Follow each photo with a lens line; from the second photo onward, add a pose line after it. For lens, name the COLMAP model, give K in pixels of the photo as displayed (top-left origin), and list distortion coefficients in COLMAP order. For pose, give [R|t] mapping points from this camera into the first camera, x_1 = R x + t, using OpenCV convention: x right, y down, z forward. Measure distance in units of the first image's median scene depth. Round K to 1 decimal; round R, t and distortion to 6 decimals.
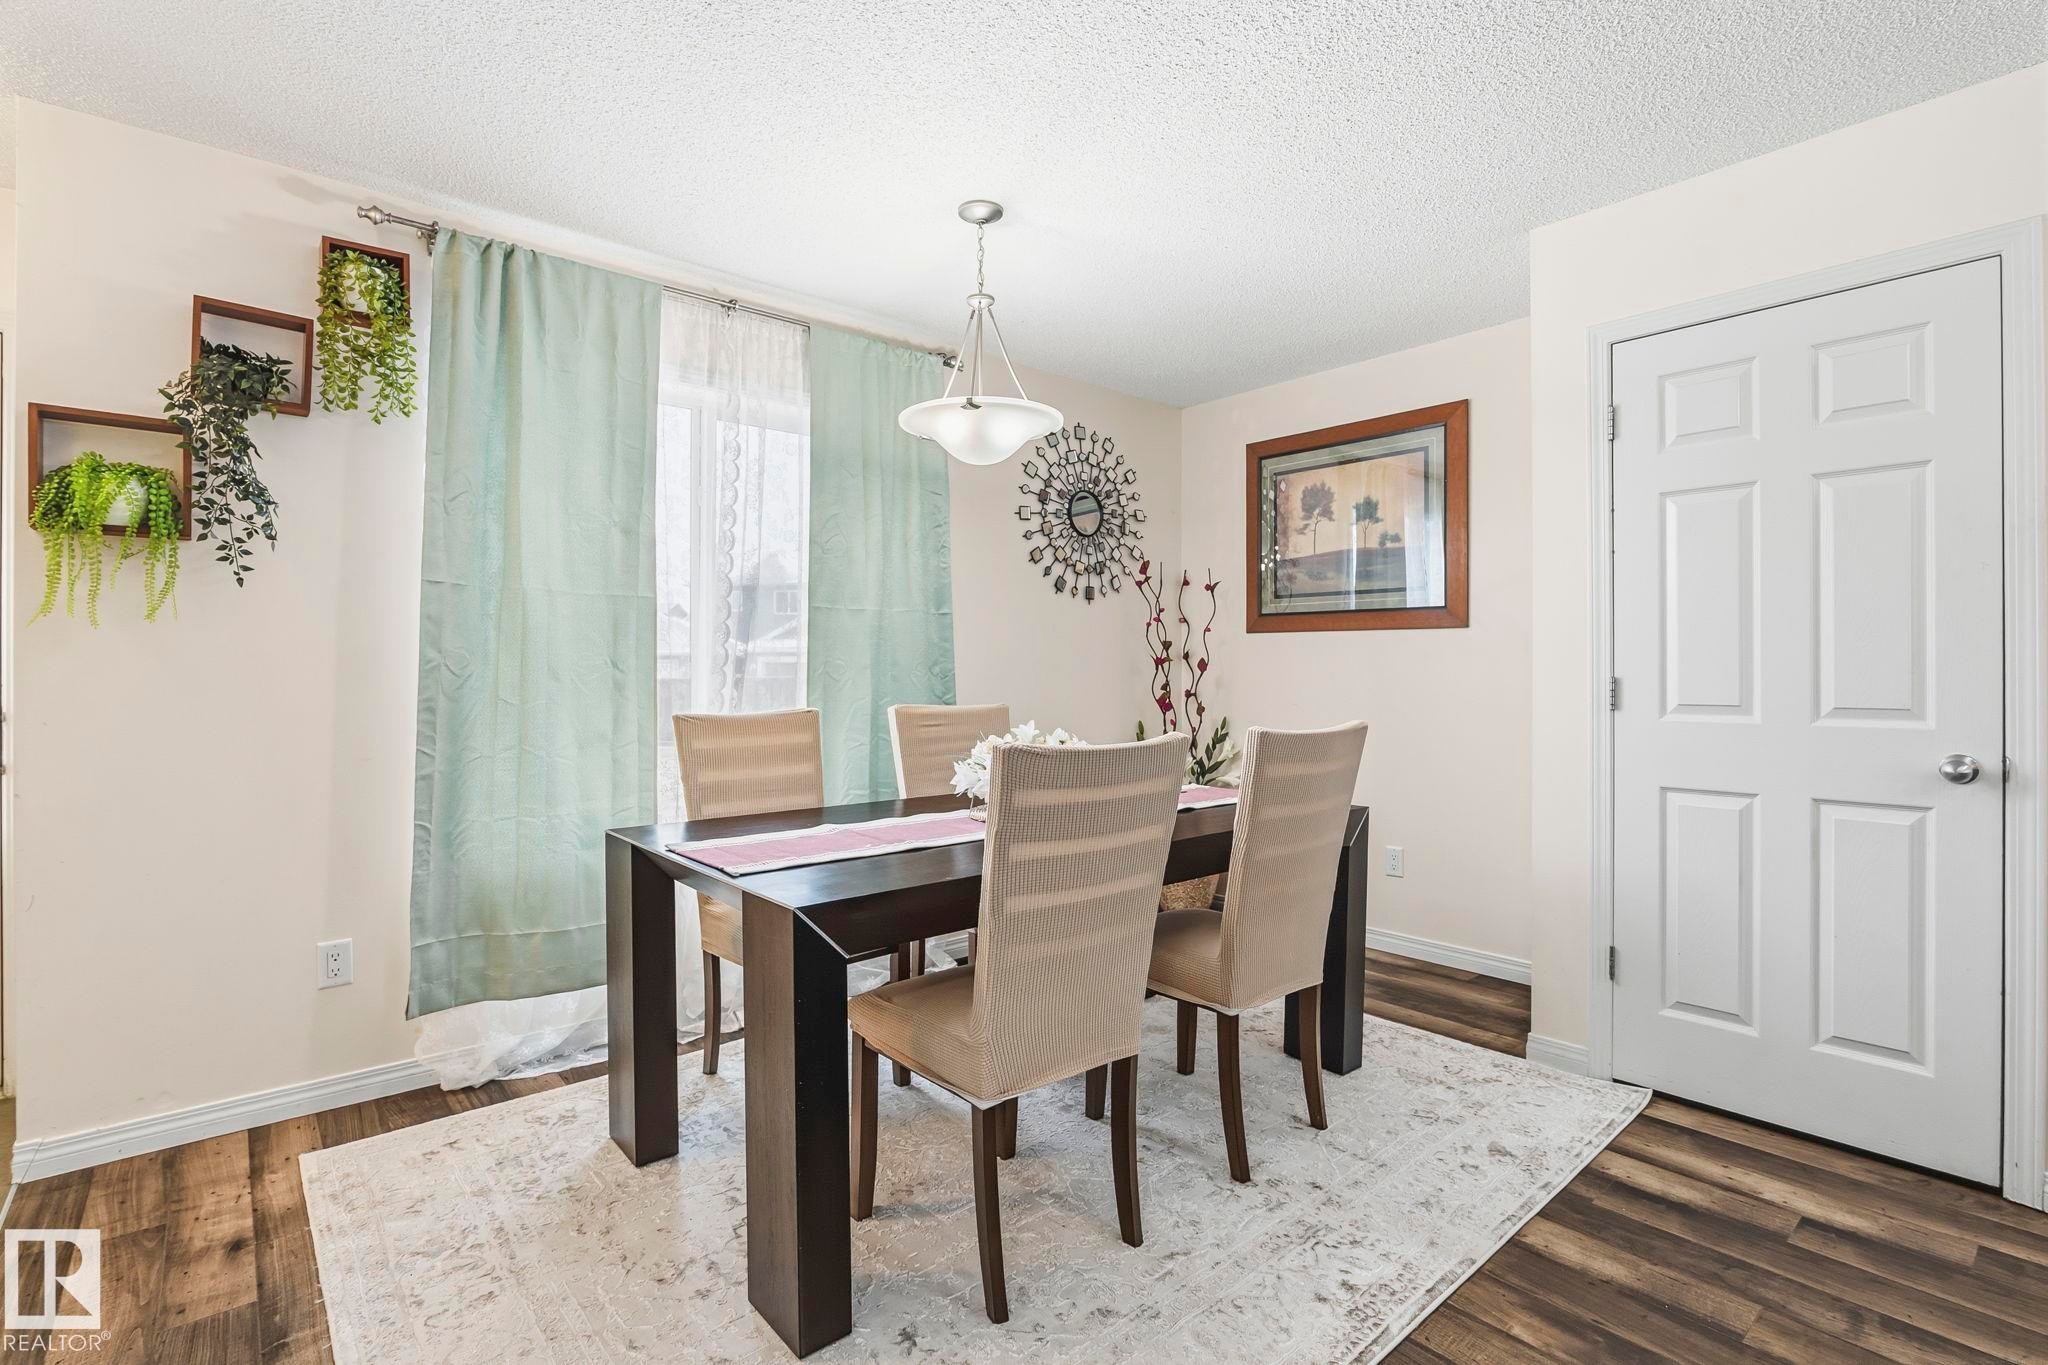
lens RADIAL K [[952.5, 0, 1033.9], [0, 952.5, 672.3], [0, 0, 1]] dist [-0.016693, 0.003878]
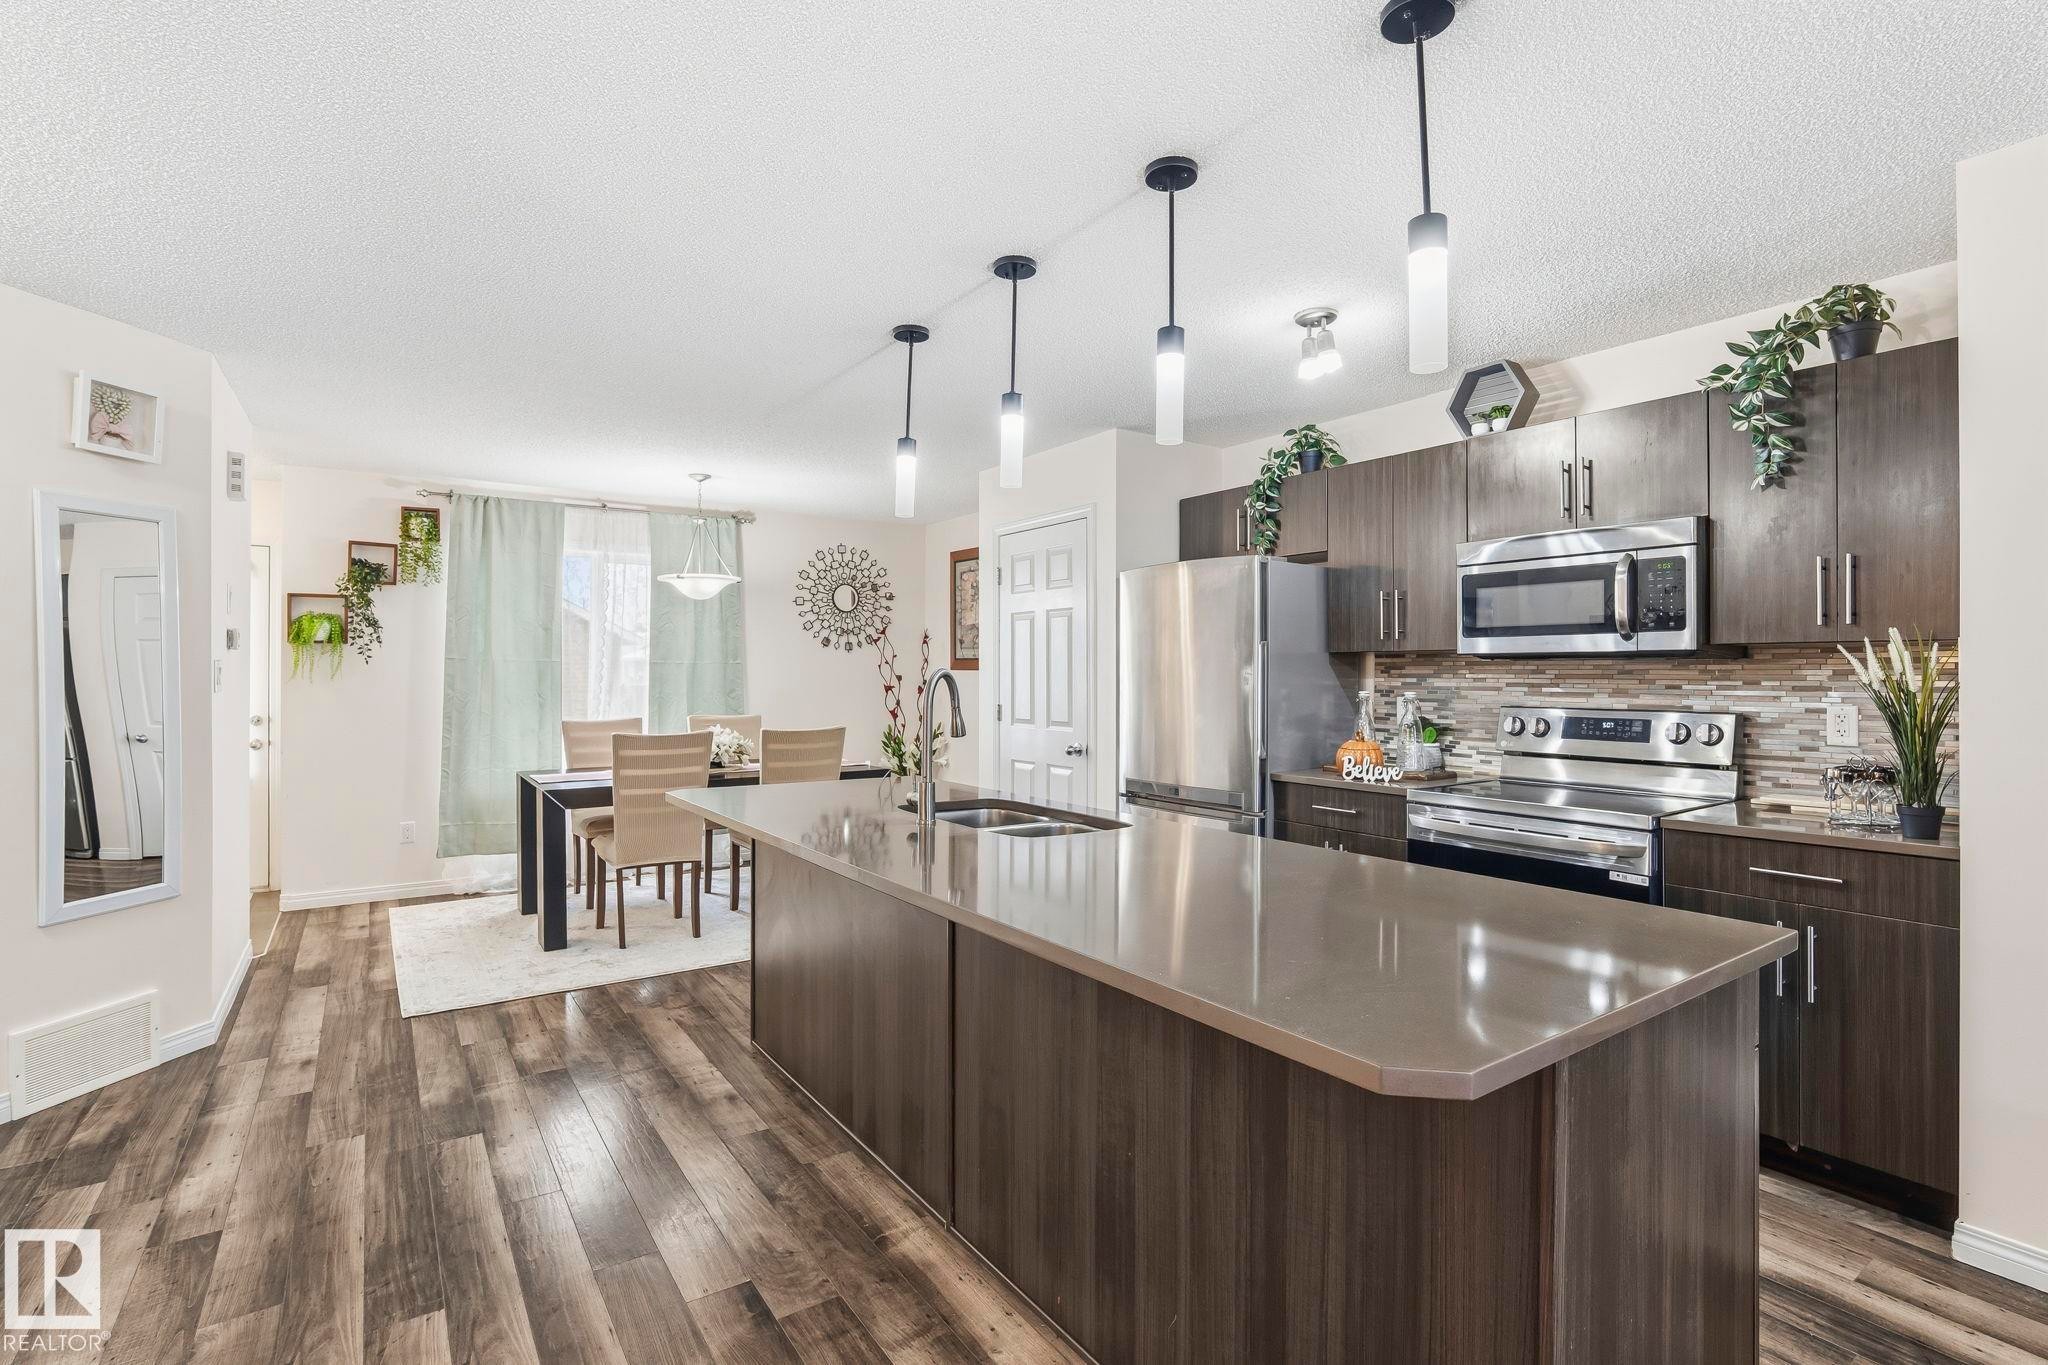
lens RADIAL K [[952.5, 0, 1021.1], [0, 952.5, 671.7], [0, 0, 1]] dist [-0.016693, 0.003878]
pose [[0.993674, 0.000999, -0.112301, 0.909104], [-0.001194, 0.999998, -0.001664, -0.062617], [0.112299, 0.001787, 0.993673, -1.010202]]
